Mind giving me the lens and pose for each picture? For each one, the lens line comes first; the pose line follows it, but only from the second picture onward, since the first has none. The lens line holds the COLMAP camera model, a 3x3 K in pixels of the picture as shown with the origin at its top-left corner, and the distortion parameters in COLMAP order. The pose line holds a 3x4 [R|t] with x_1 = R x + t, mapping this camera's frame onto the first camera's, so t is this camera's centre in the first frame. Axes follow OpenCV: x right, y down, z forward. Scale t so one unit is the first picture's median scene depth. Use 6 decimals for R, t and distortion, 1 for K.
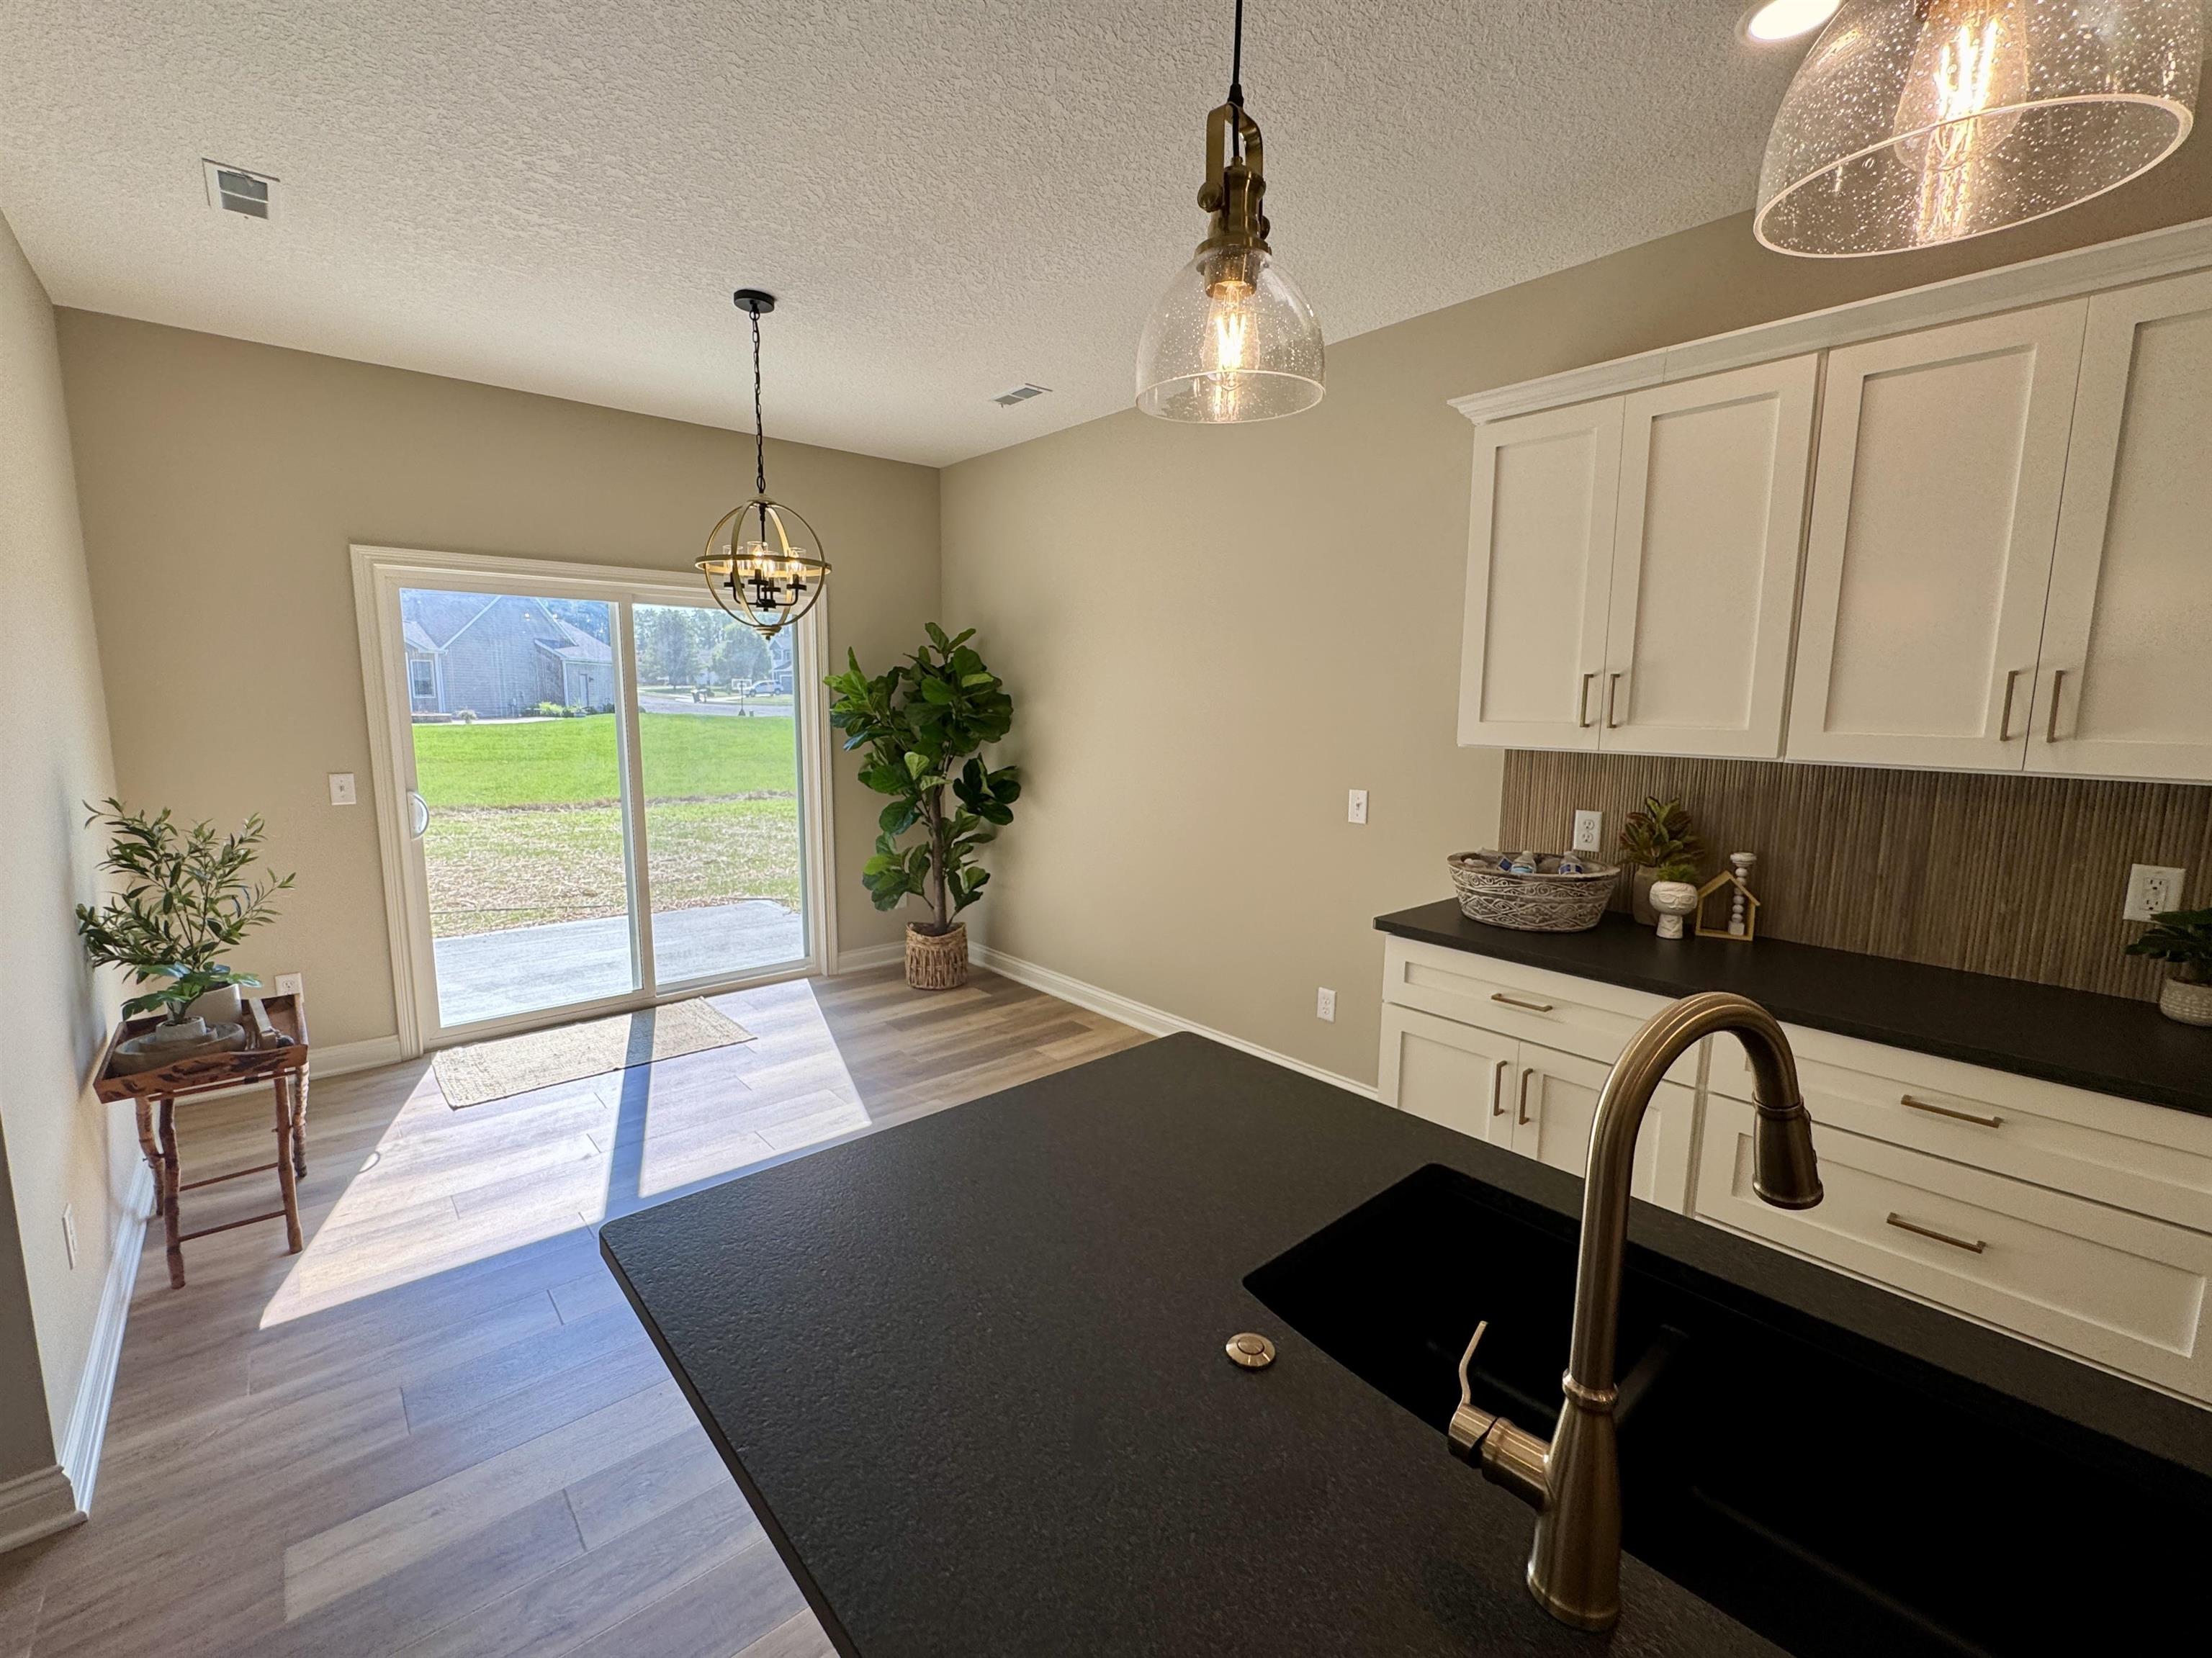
lens RADIAL K [[949.9, 0, 1103.4], [0, 949.9, 826.5], [0, 0, 1]] dist [-0.004568, 0.000612]
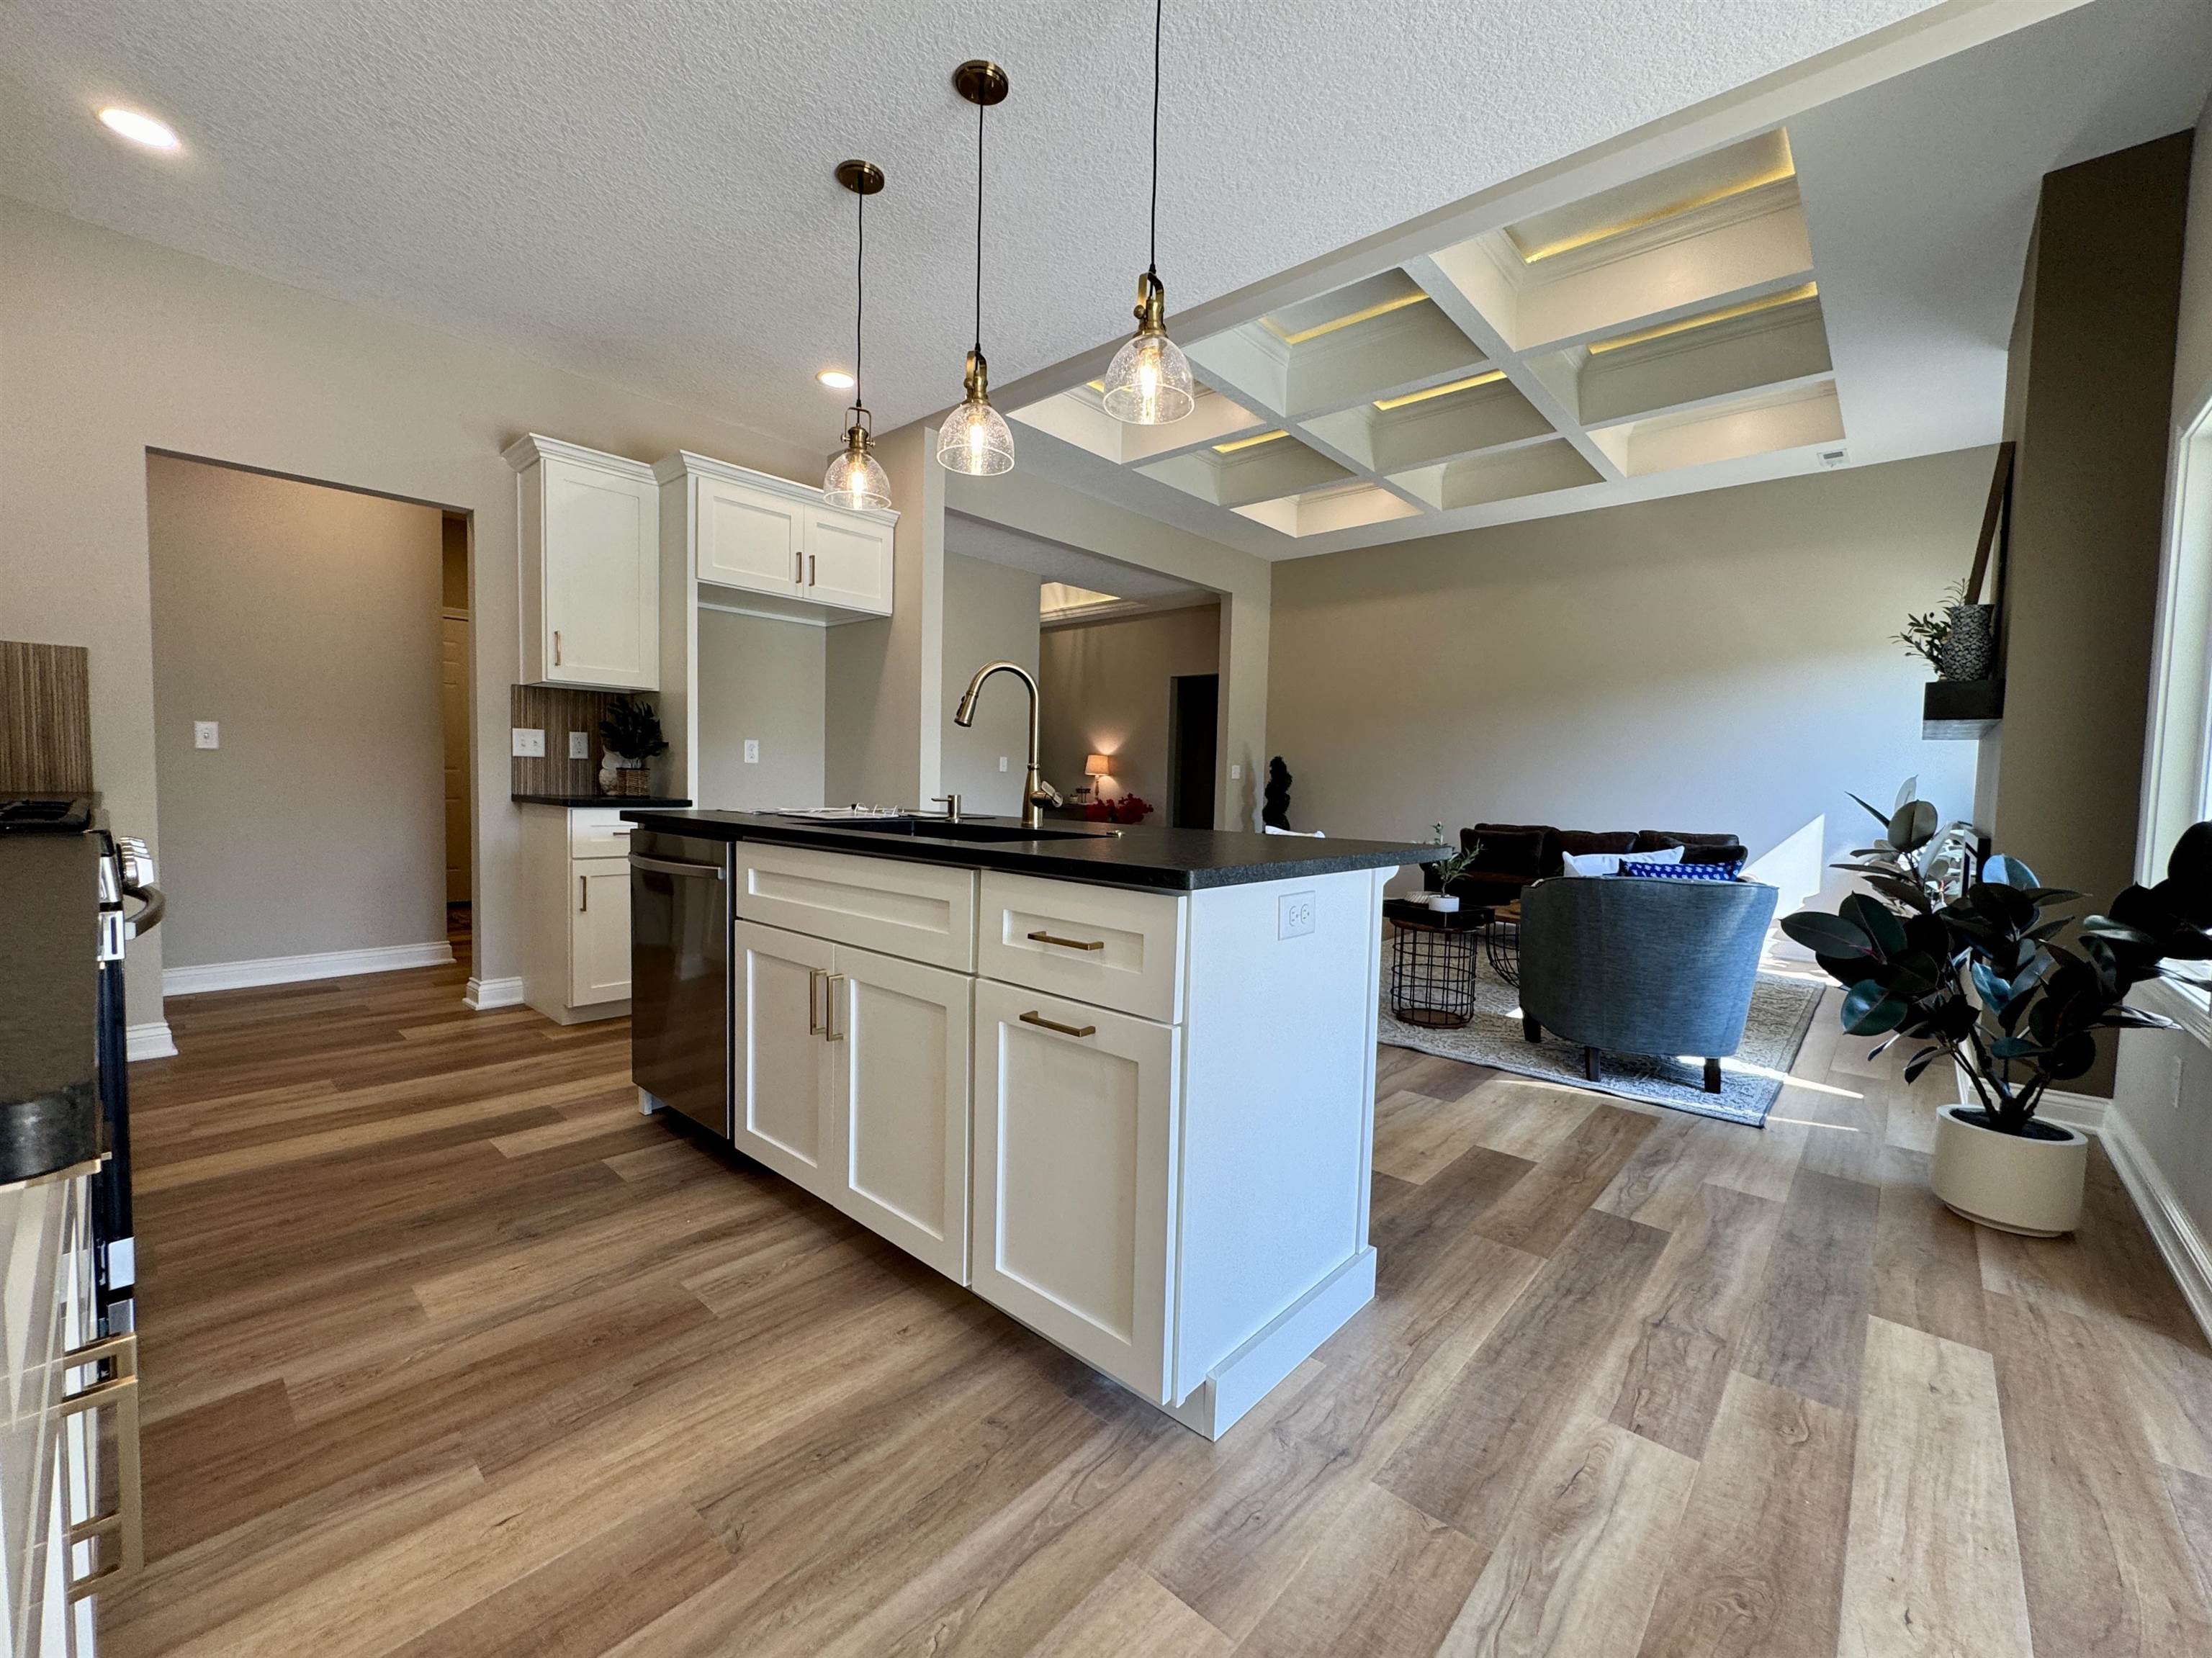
lens RADIAL K [[886.7, 0, 1105.8], [0, 886.7, 826.2], [0, 0, 1]] dist [0.000226, -0.000239]
pose [[-0.992607, -0.028292, -0.118030, 0.137254], [-0.050519, 0.980519, 0.189819, 0.025786], [0.110361, 0.194378, -0.974699, 0.956840]]
